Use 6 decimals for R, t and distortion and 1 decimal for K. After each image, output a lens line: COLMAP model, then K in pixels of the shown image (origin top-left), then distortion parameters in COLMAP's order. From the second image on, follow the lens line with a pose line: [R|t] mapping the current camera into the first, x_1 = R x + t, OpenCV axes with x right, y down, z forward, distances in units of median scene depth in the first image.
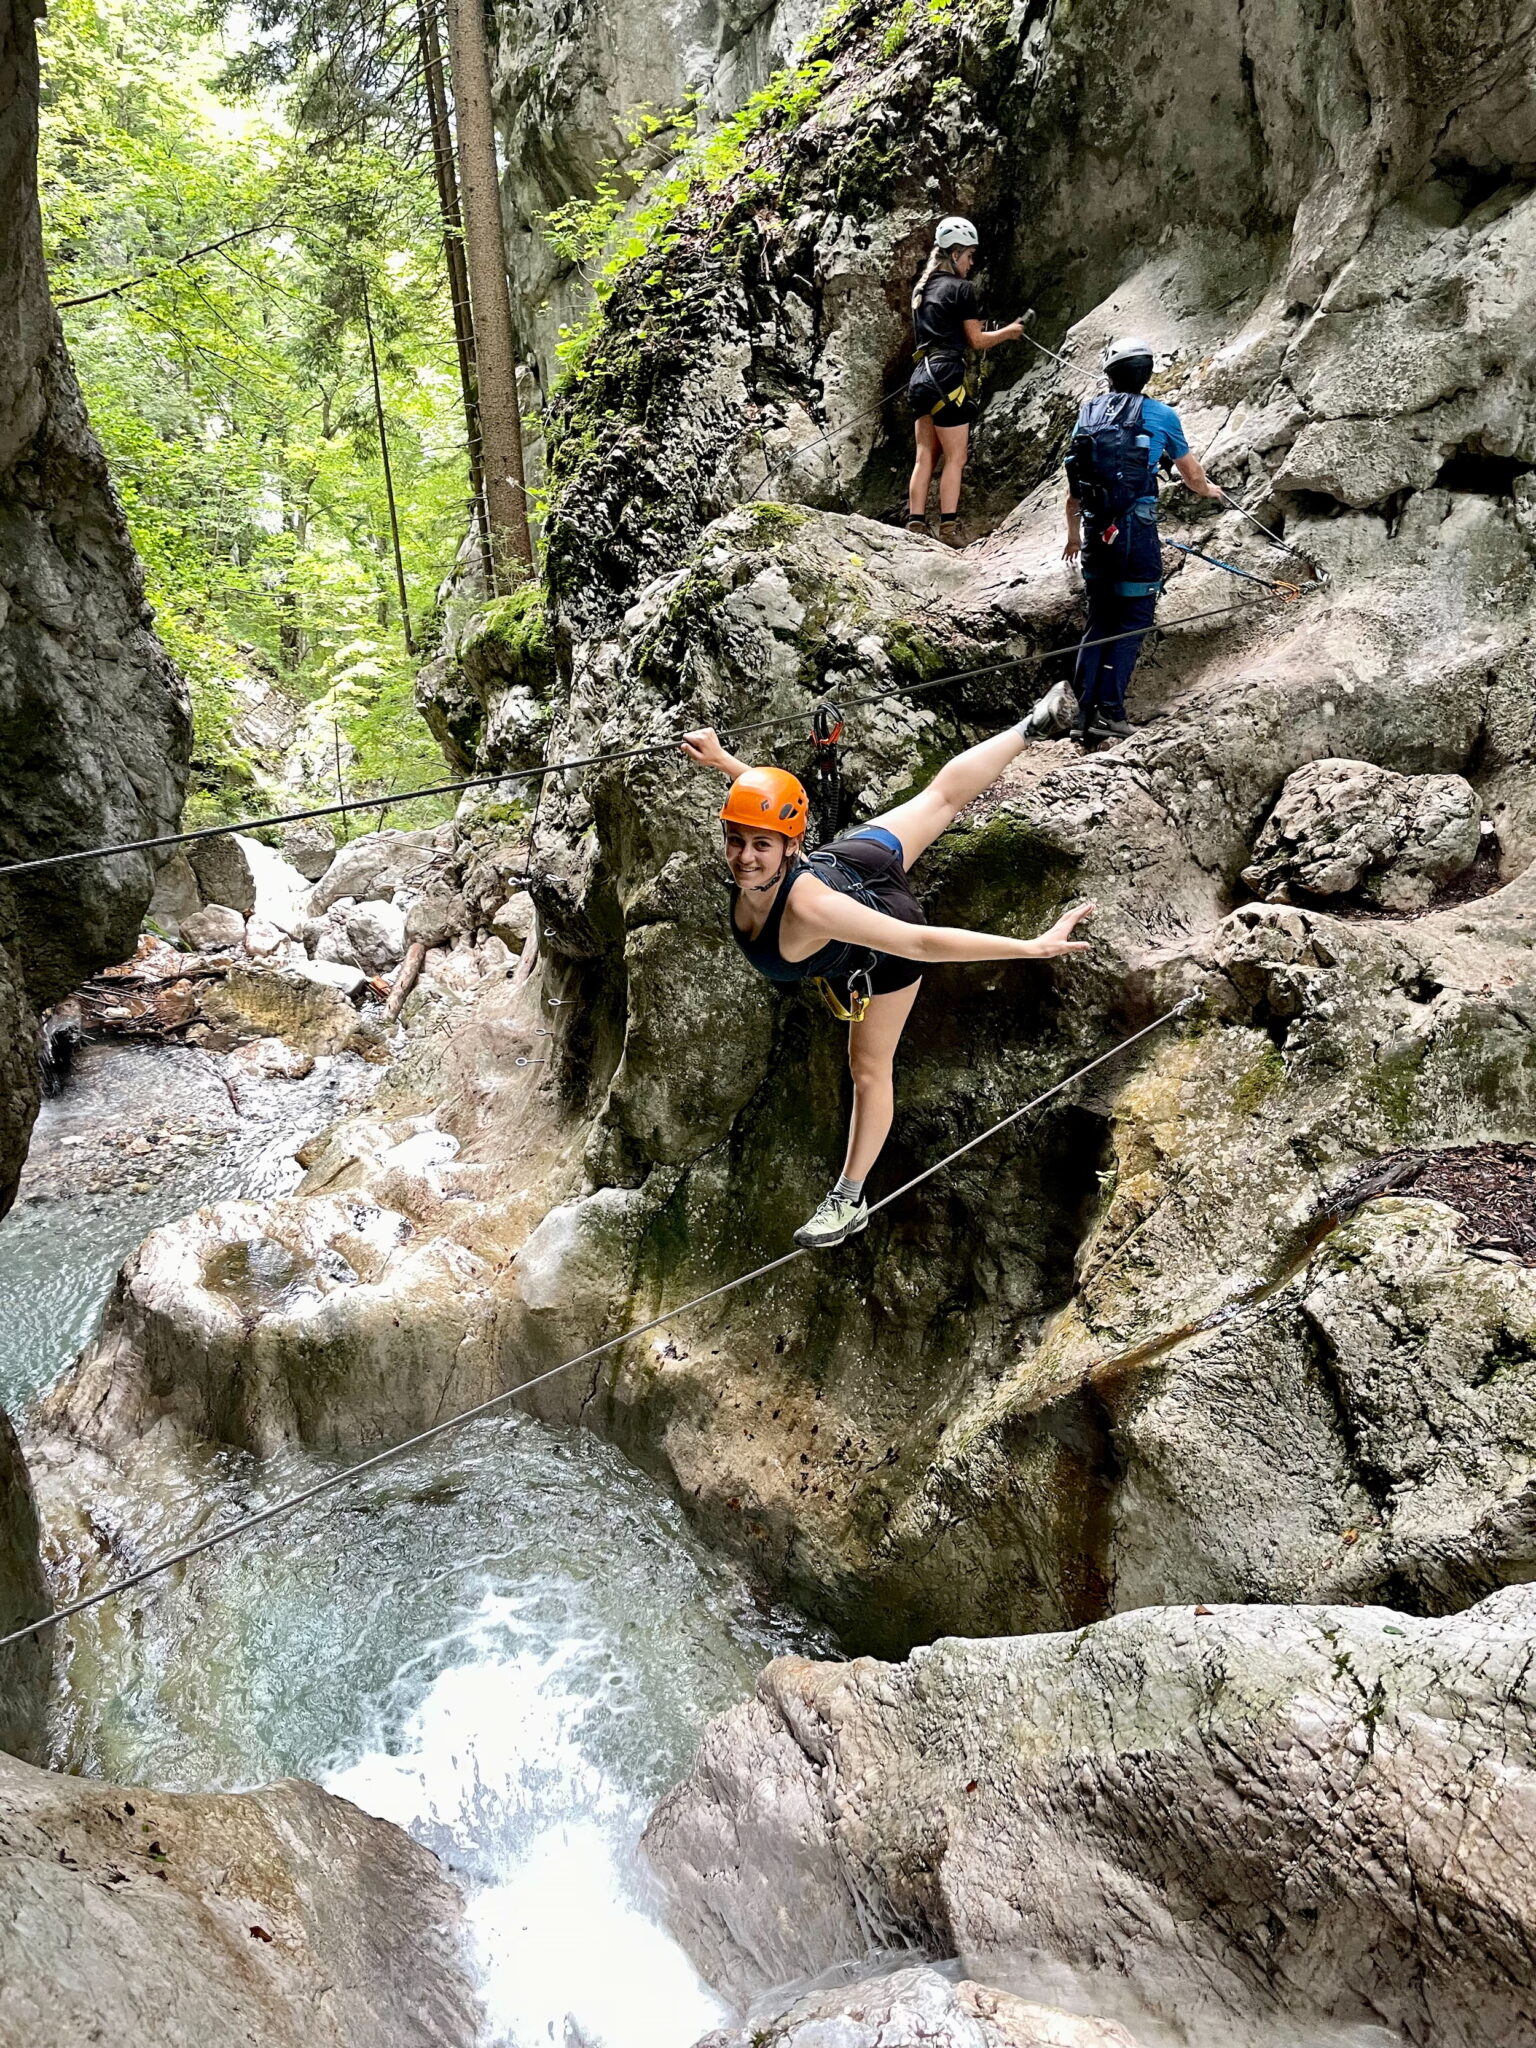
lens RADIAL K [[1504.9, 0, 779.4], [0, 1504.9, 1030.0], [0, 0, 1]] dist [0.050076, -0.022973]
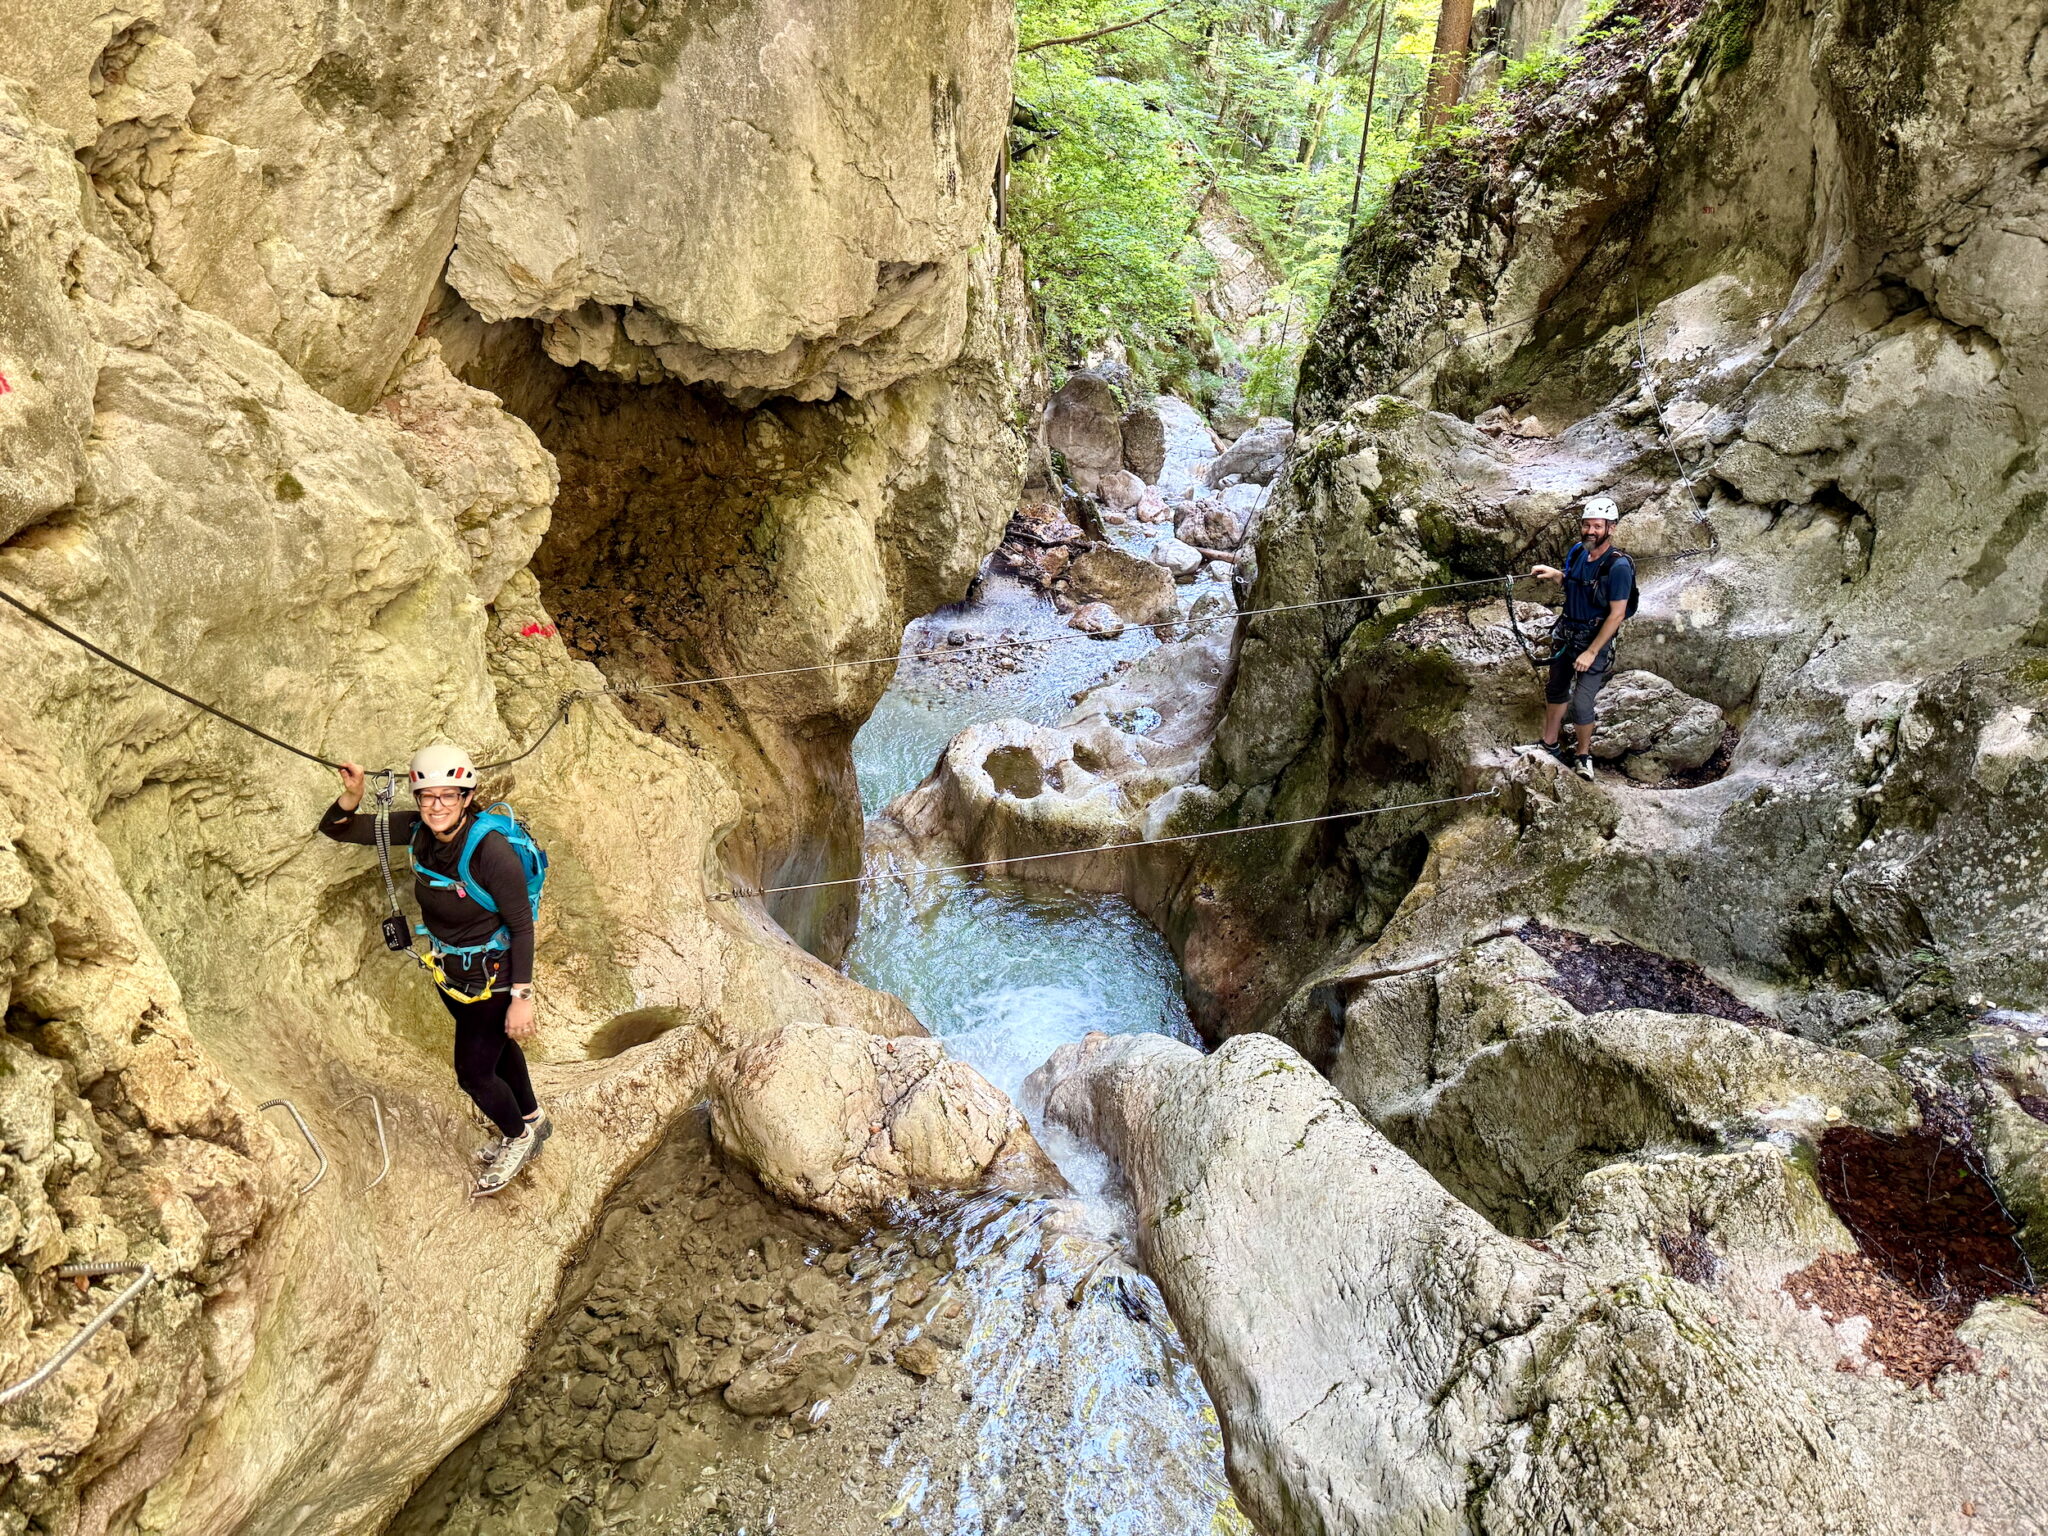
lens RADIAL K [[1449.3, 0, 1019.9], [0, 1449.3, 756.0], [0, 0, 1]] dist [0.012925, 0.003494]
pose [[0.864784, 0.295390, -0.406071, 0.357179], [-0.233131, 0.952419, 0.196338, -0.194666], [0.444746, -0.075122, 0.892501, -0.496114]]
